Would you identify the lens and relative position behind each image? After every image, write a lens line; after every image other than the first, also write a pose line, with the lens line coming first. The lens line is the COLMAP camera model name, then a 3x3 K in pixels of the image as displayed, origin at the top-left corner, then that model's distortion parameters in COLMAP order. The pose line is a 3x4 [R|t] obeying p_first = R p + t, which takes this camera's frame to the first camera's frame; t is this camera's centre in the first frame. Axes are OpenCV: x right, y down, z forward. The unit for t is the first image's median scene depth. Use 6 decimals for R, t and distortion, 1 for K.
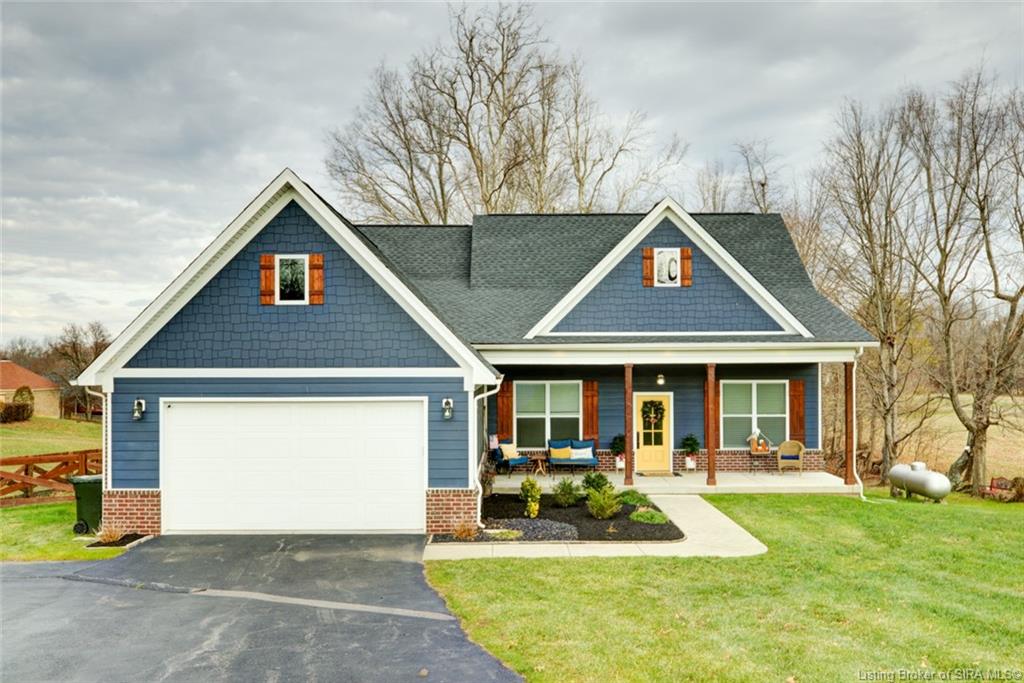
lens RADIAL K [[976.9, 0, 512.0], [0, 976.9, 341.5], [0, 0, 1]] dist [-0.000331, -0.001748]
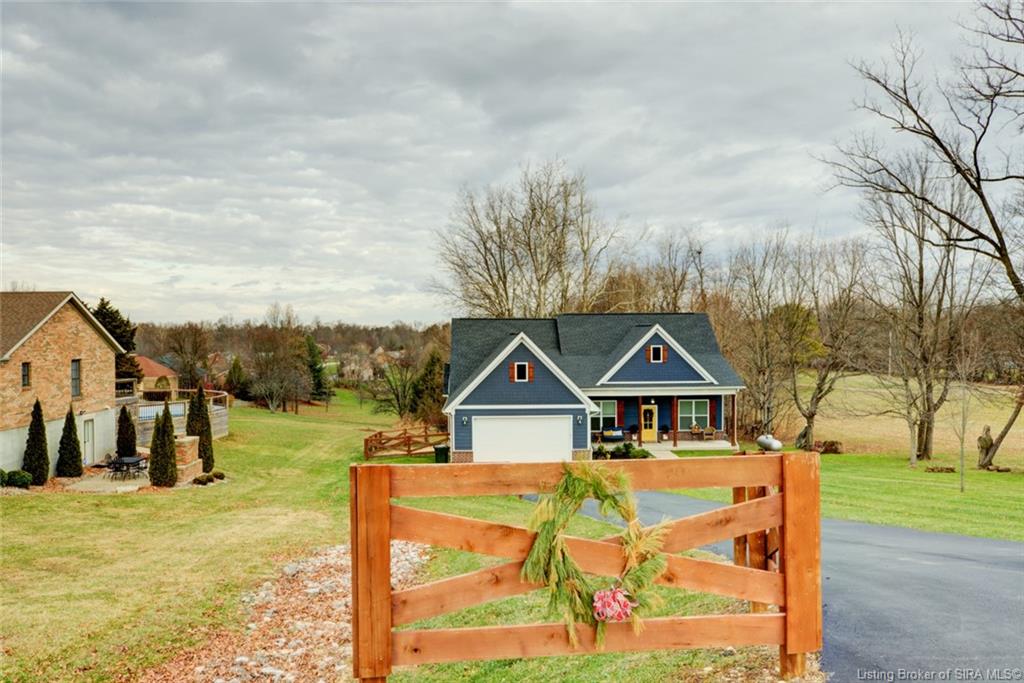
lens RADIAL K [[960.1, 0, 490.5], [0, 960.1, 342.5], [0, 0, 1]] dist [0.002772, 0.001549]
pose [[0.999504, -0.004703, 0.031150, -0.387302], [0.003417, 0.999145, 0.041211, -0.249683], [-0.031317, -0.041084, 0.998665, -1.599607]]
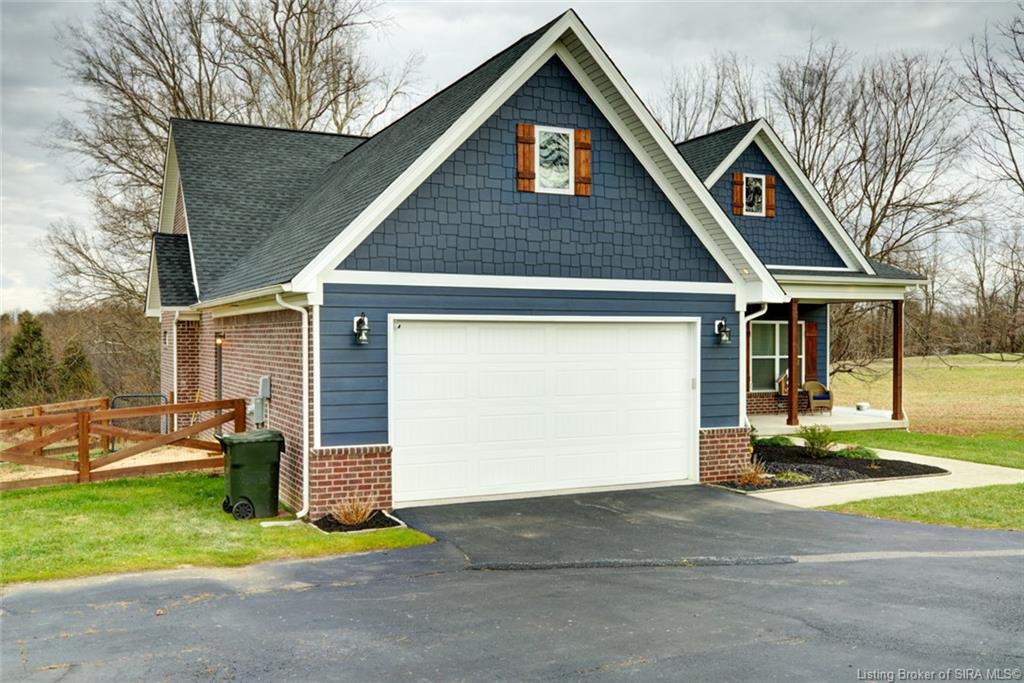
lens RADIAL K [[976.9, 0, 512.0], [0, 976.9, 341.5], [0, 0, 1]] dist [-0.000331, -0.001748]
pose [[0.892396, 0.002782, 0.451245, -0.590315], [-0.011988, 0.999774, 0.017544, 0.063288], [-0.451094, -0.021065, 0.892228, 0.332946]]
